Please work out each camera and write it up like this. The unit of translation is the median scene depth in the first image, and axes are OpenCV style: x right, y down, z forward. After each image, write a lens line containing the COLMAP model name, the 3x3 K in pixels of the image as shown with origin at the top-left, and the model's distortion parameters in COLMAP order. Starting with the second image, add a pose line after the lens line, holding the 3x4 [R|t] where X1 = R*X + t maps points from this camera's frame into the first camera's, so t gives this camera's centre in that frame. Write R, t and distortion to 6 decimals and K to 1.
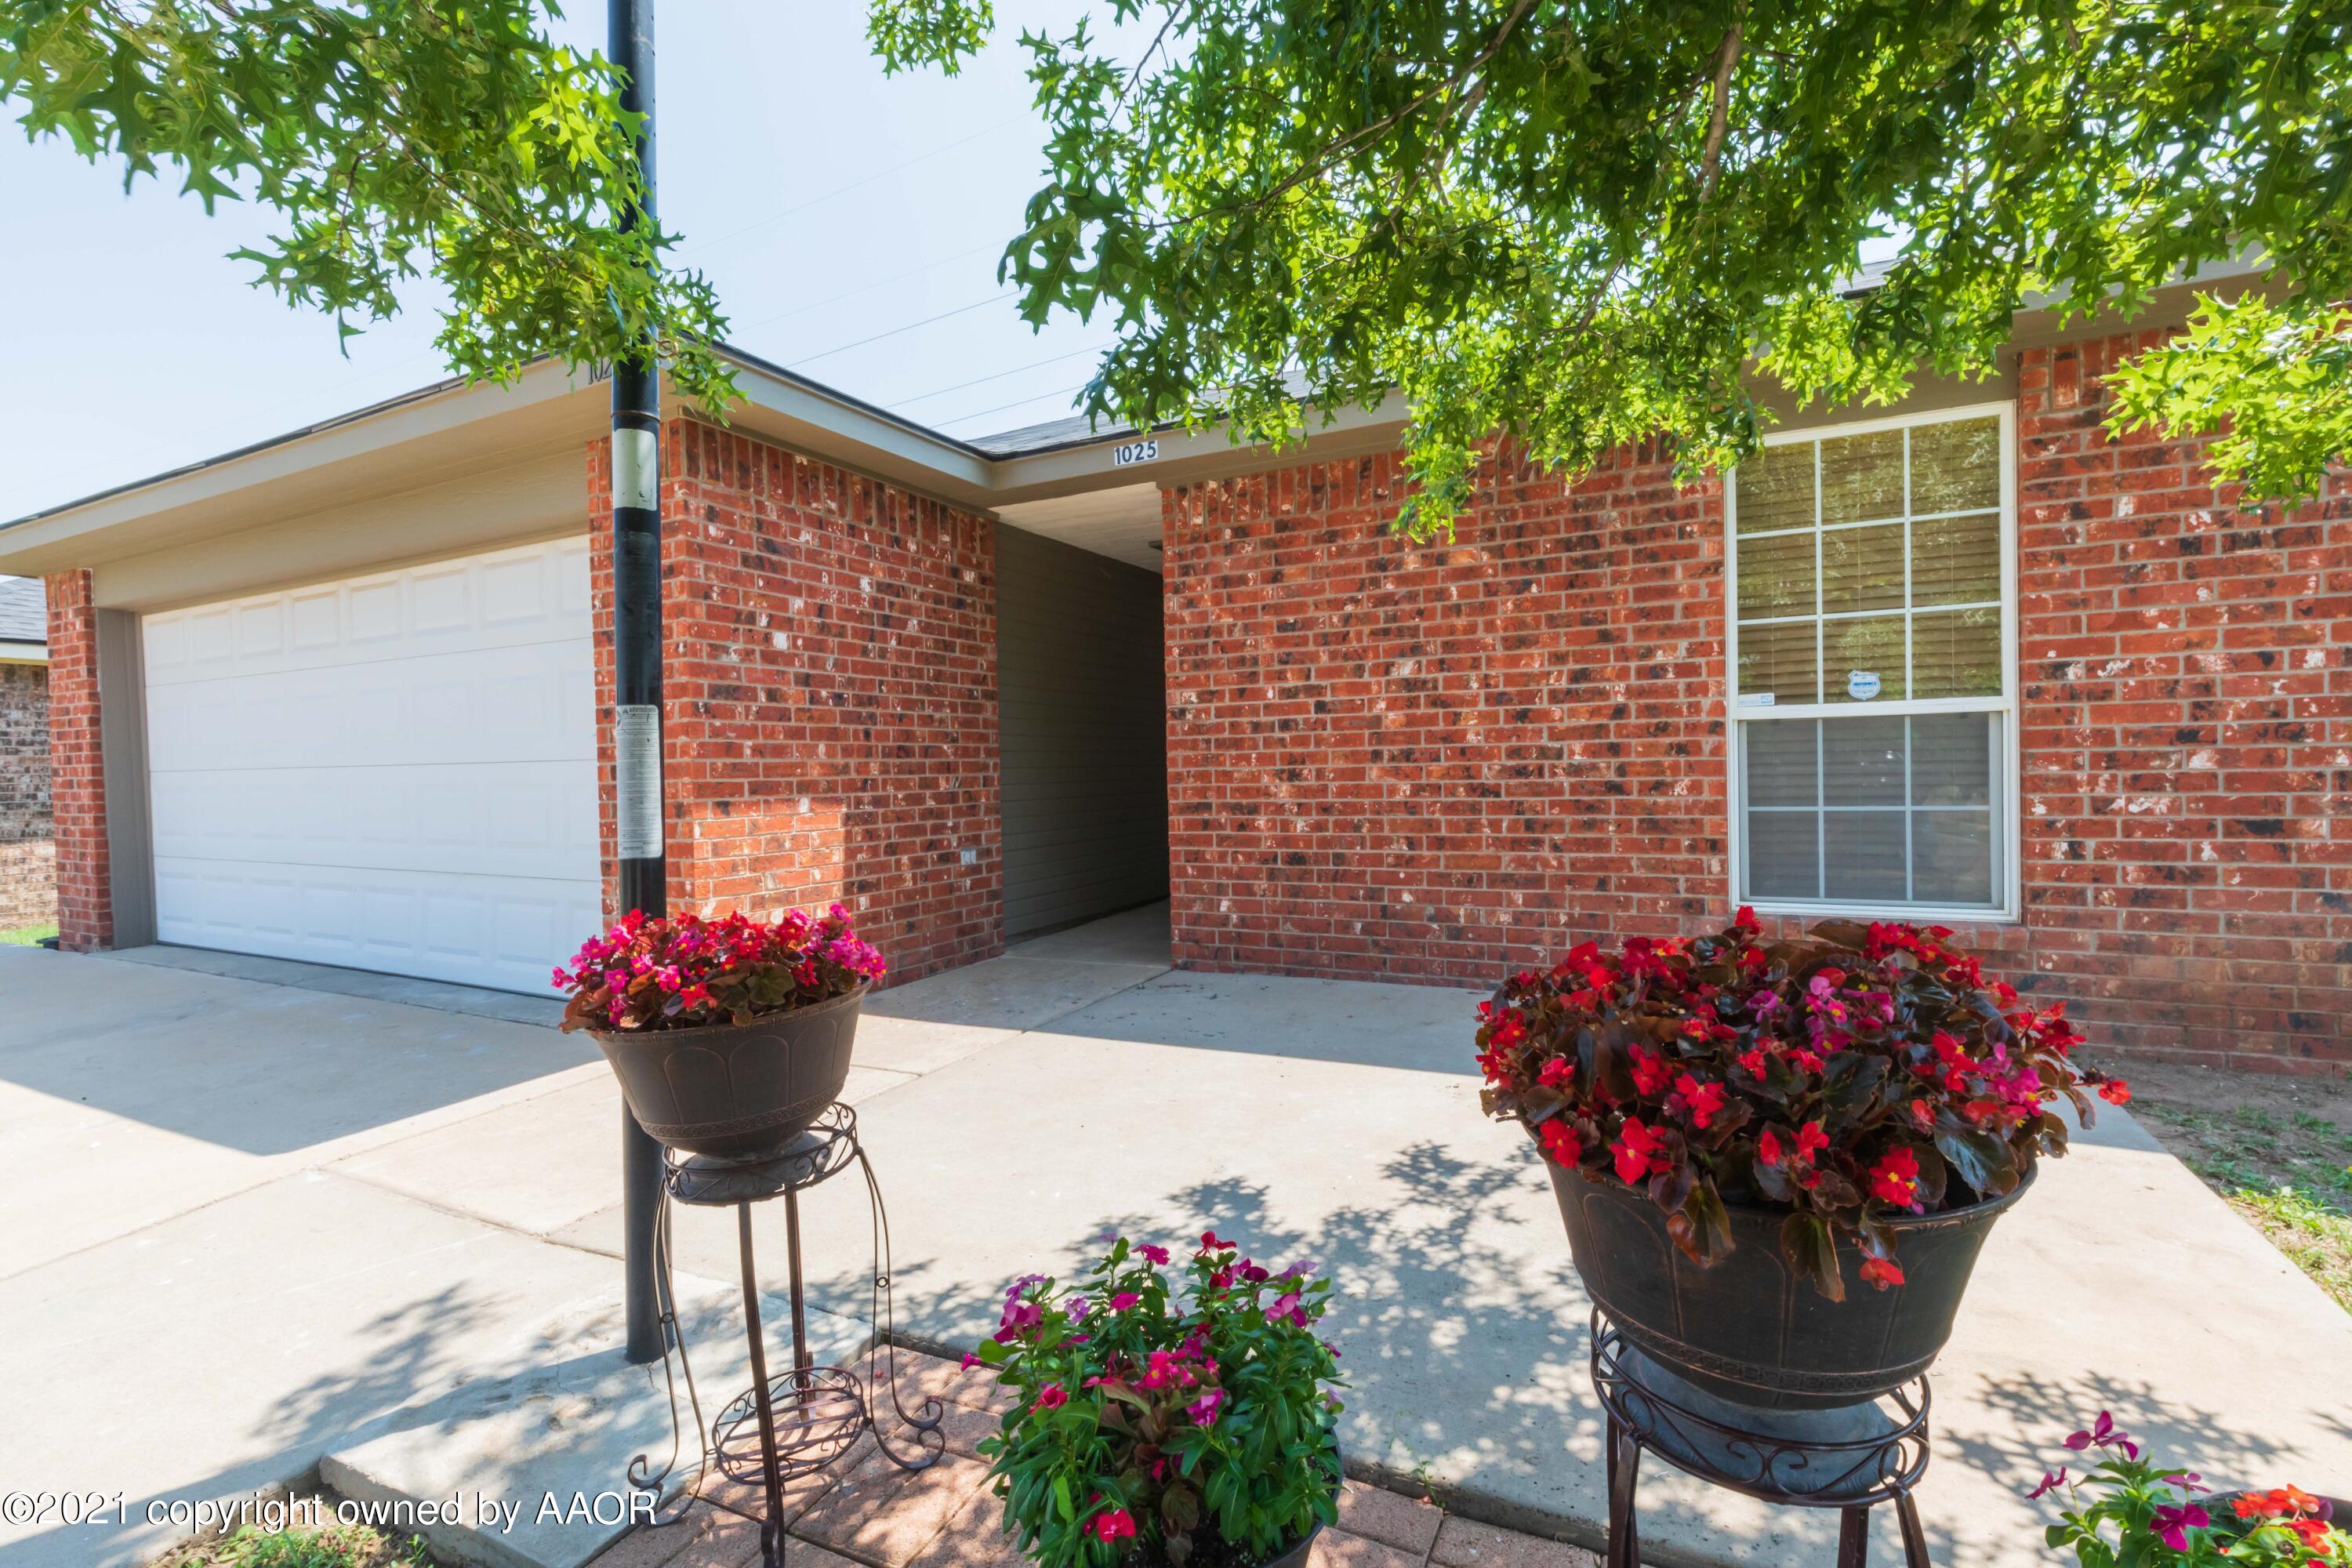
lens RADIAL K [[1068.4, 0, 1191.1], [0, 1068.4, 784.2], [0, 0, 1]] dist [0.002620, -0.000629]
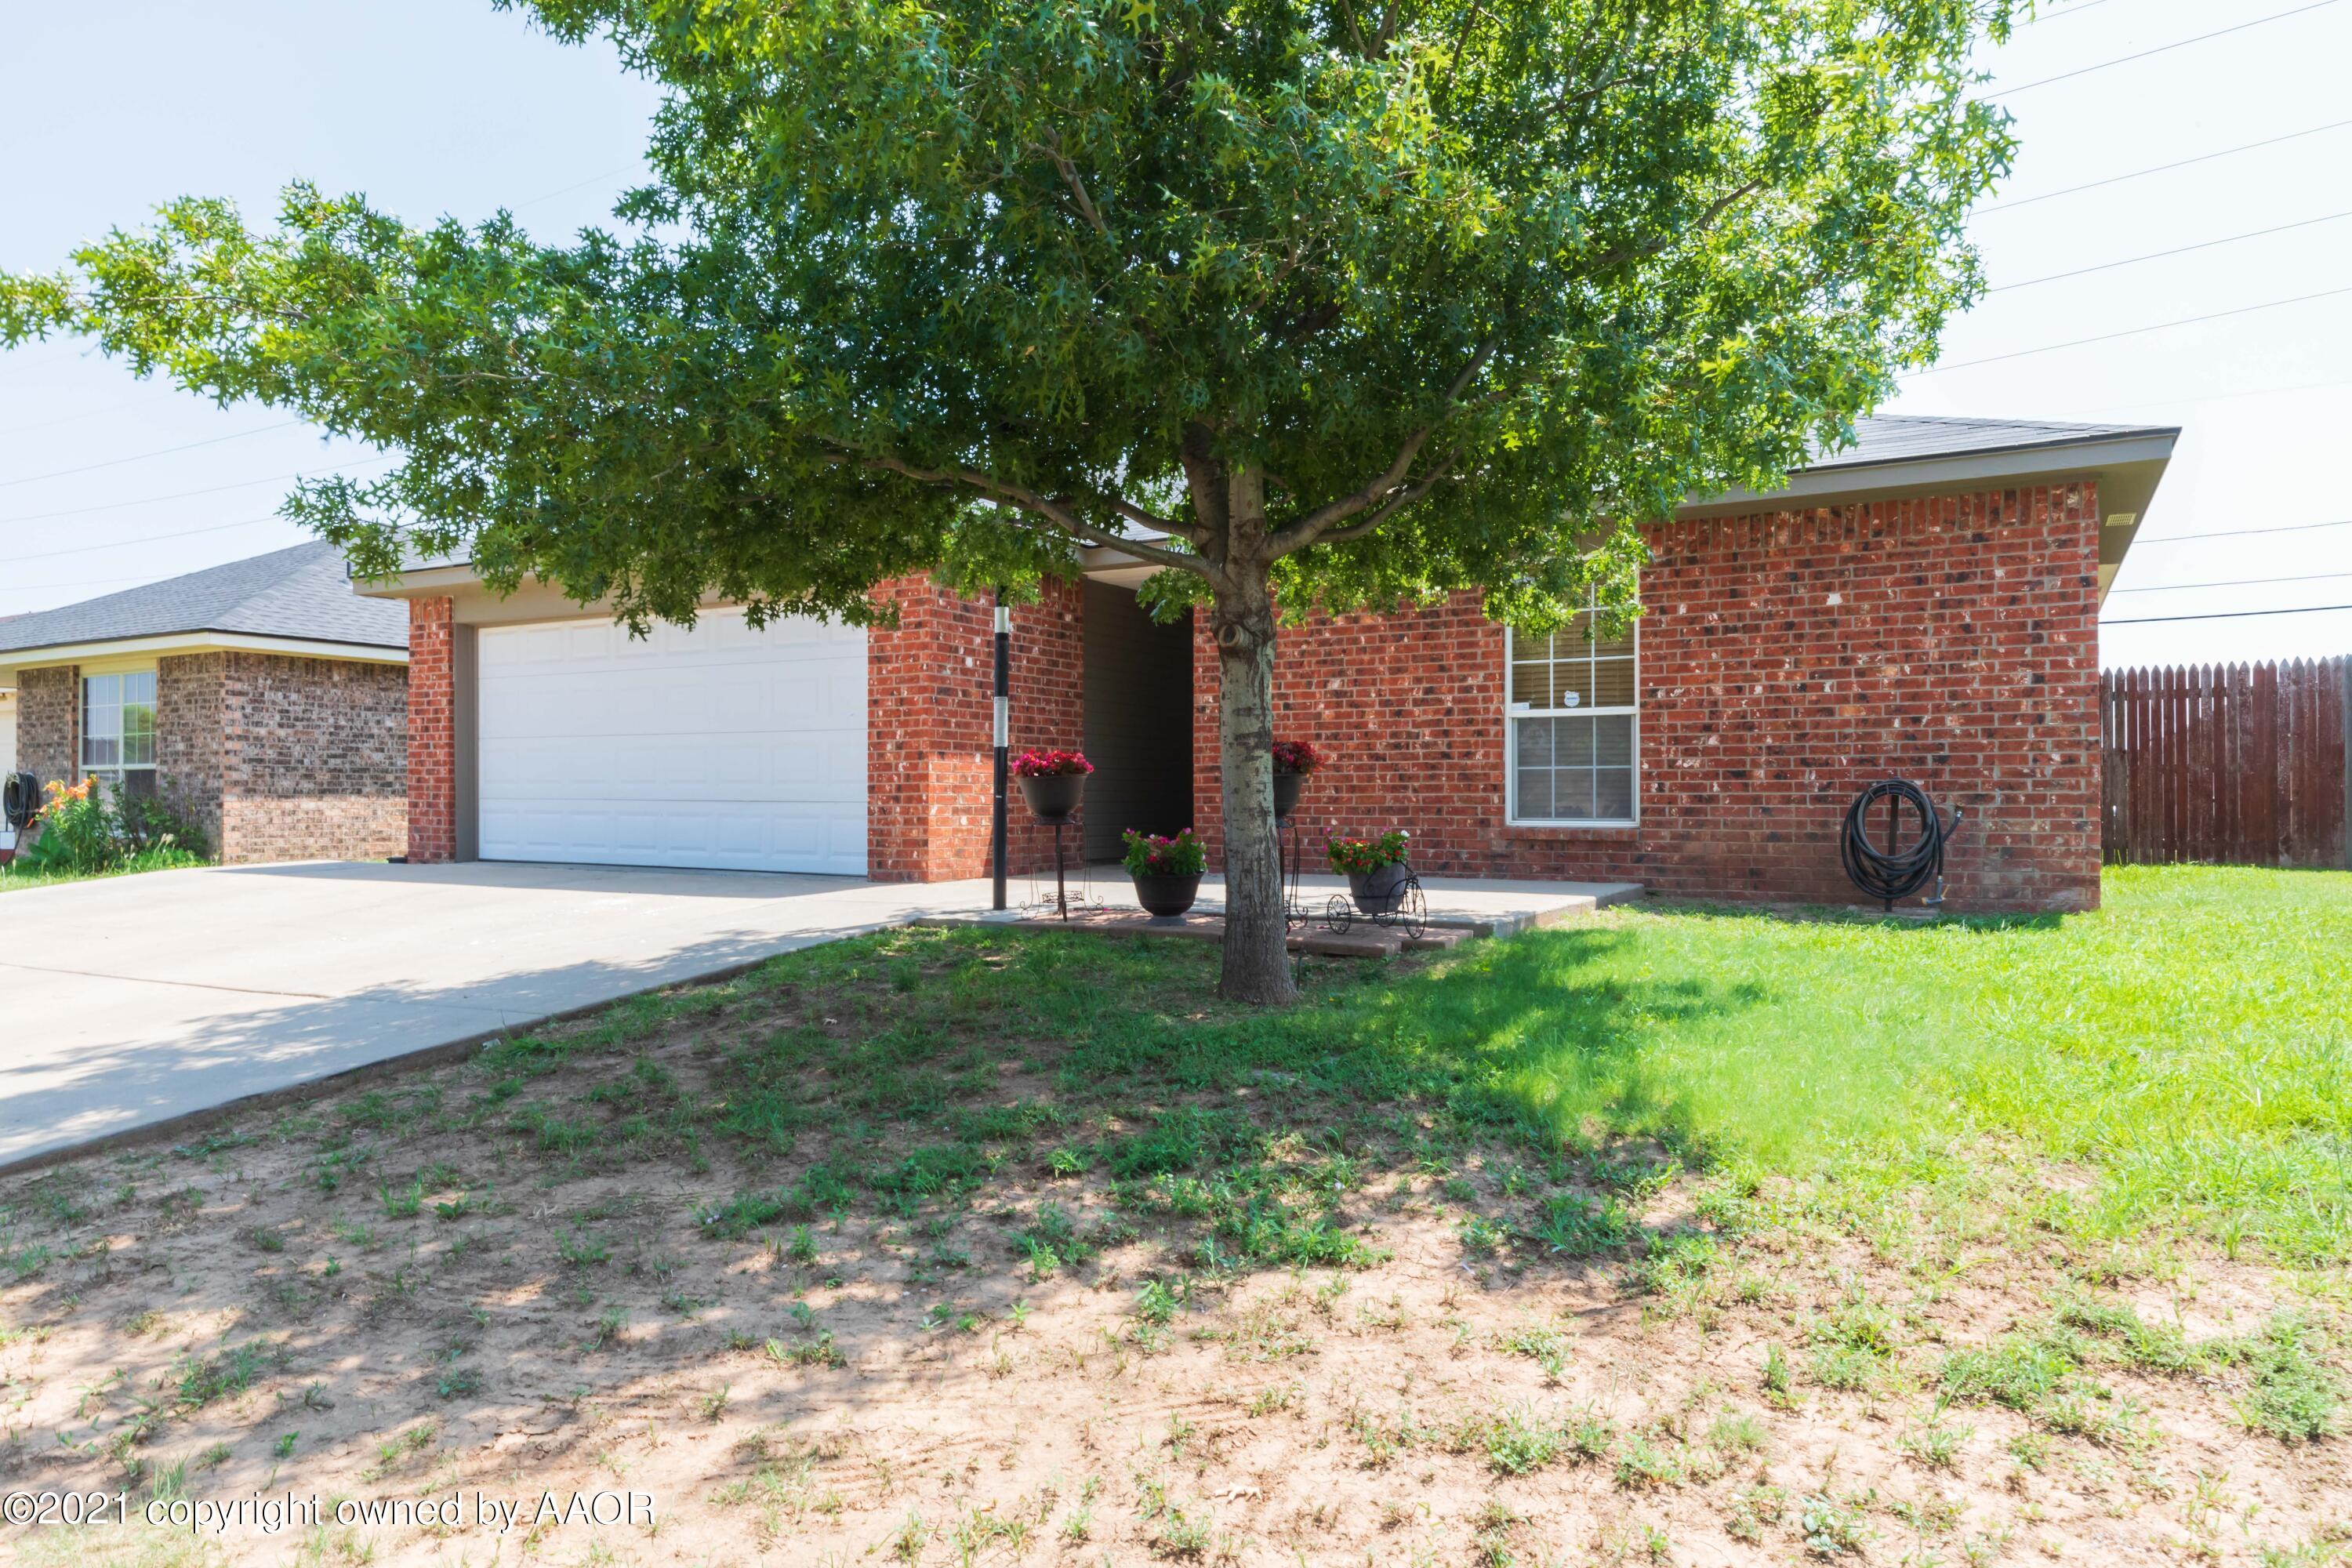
lens RADIAL K [[1068.4, 0, 1191.1], [0, 1068.4, 784.2], [0, 0, 1]] dist [0.002620, -0.000629]
pose [[0.998781, 0.022215, -0.044081, 0.060024], [-0.022359, 0.999746, -0.002772, 0.064833], [0.044008, 0.003754, 0.999024, -0.762220]]
